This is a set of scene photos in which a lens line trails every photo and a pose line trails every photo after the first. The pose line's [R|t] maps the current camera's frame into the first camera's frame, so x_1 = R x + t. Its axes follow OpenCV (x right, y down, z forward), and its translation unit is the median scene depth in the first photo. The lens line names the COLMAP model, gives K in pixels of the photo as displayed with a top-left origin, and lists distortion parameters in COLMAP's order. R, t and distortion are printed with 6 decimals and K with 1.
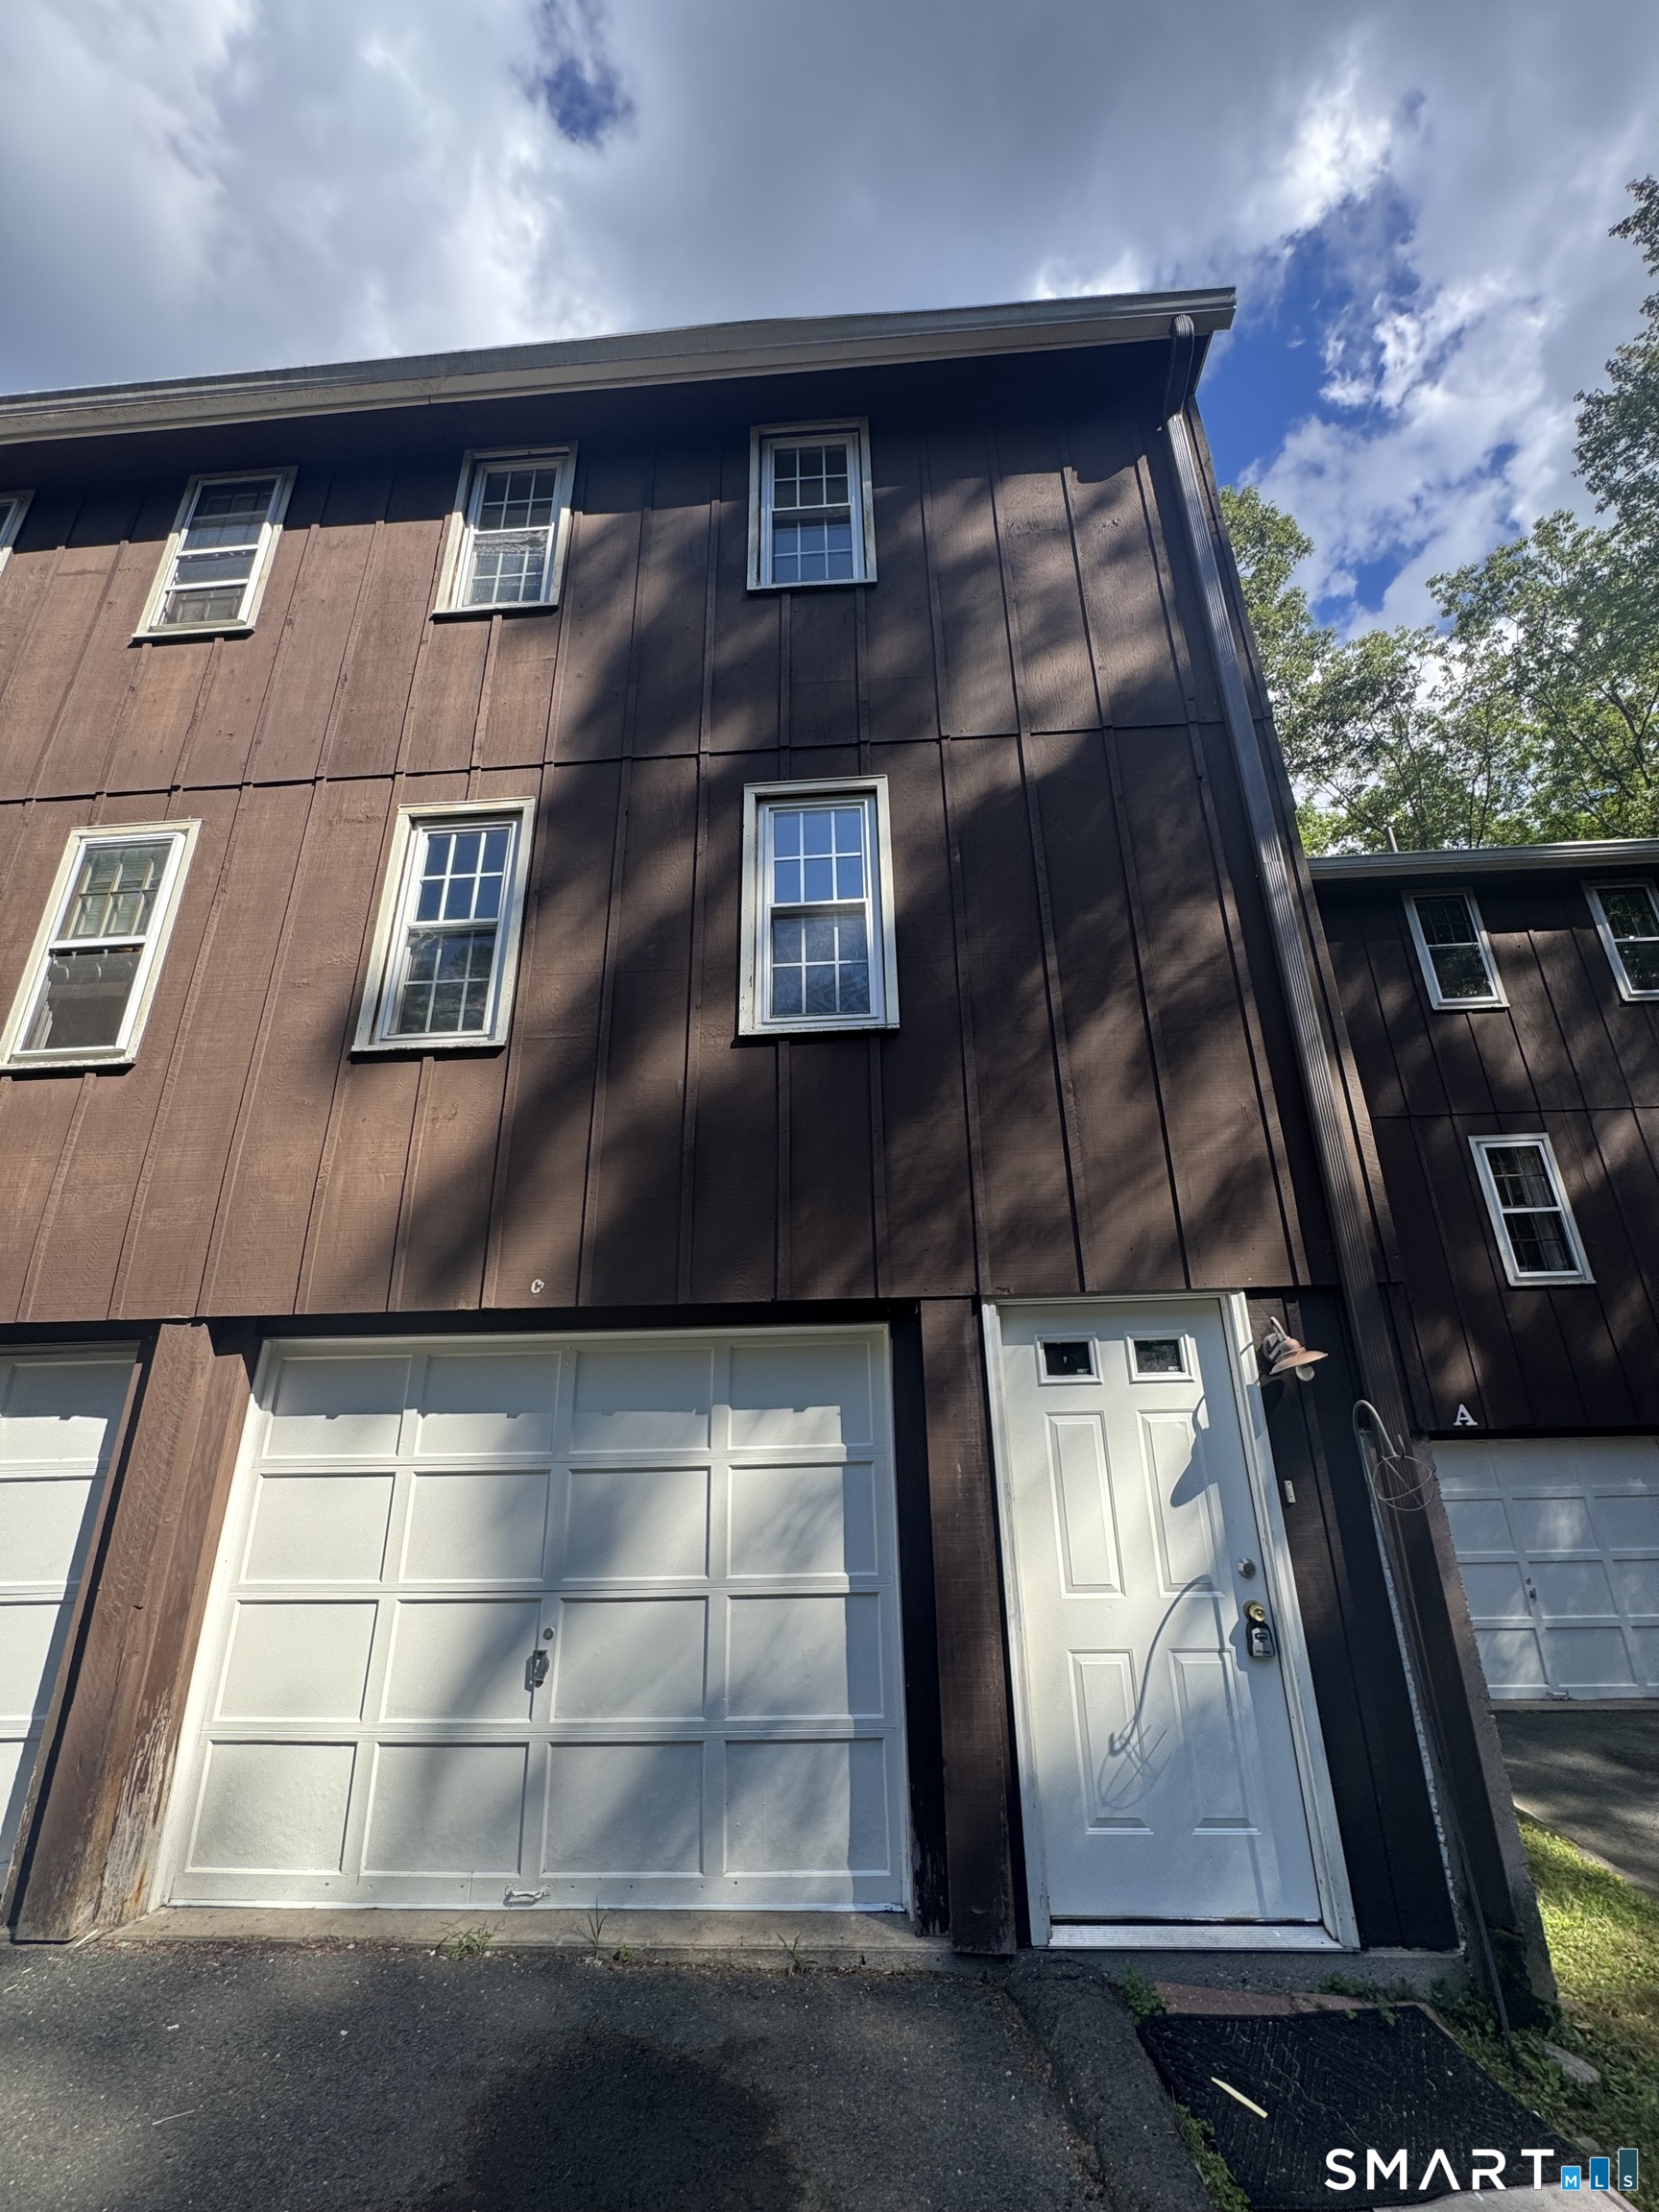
lens RADIAL K [[885.9, 0, 833.1], [0, 885.9, 1109.2], [0, 0, 1]] dist [-0.005045, 0.000701]
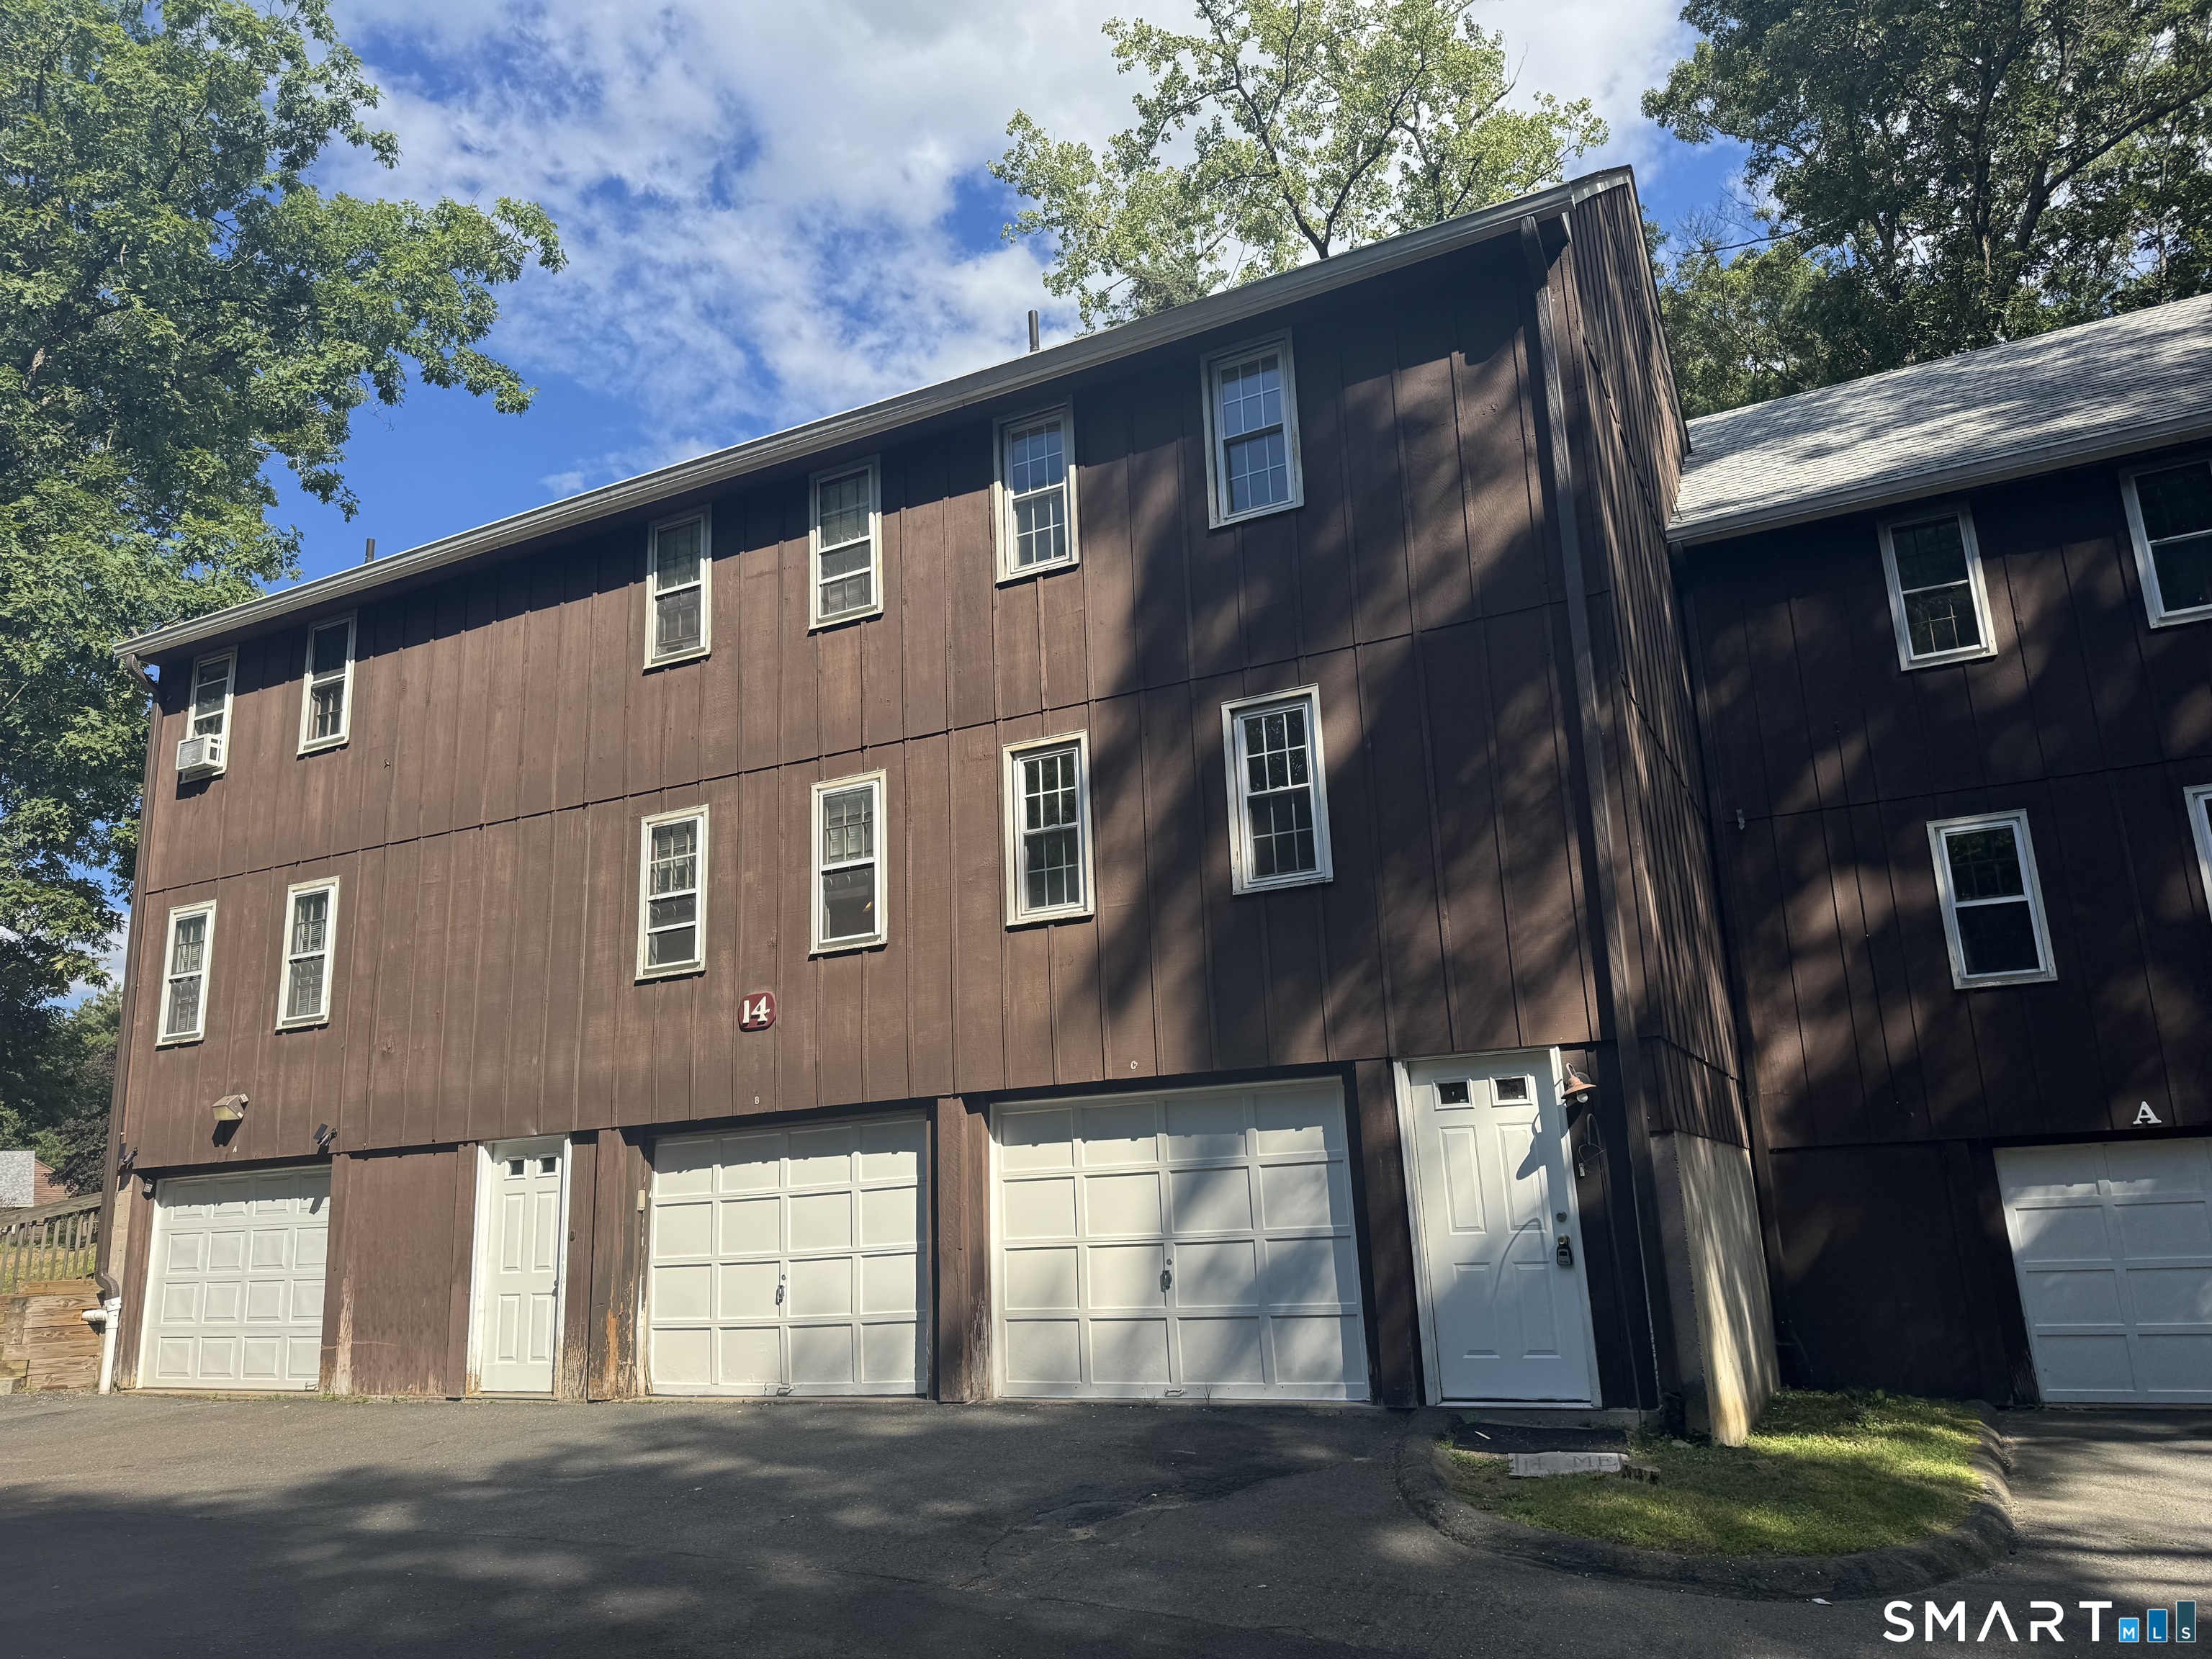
lens RADIAL K [[1558.9, 0, 1119.1], [0, 1558.9, 838.5], [0, 0, 1]] dist [0.119989, -0.155278]
pose [[0.922686, -0.111034, -0.369218, 0.658893], [0.158669, 0.982135, 0.101164, -0.443735], [0.351389, -0.151926, 0.923820, -1.417905]]
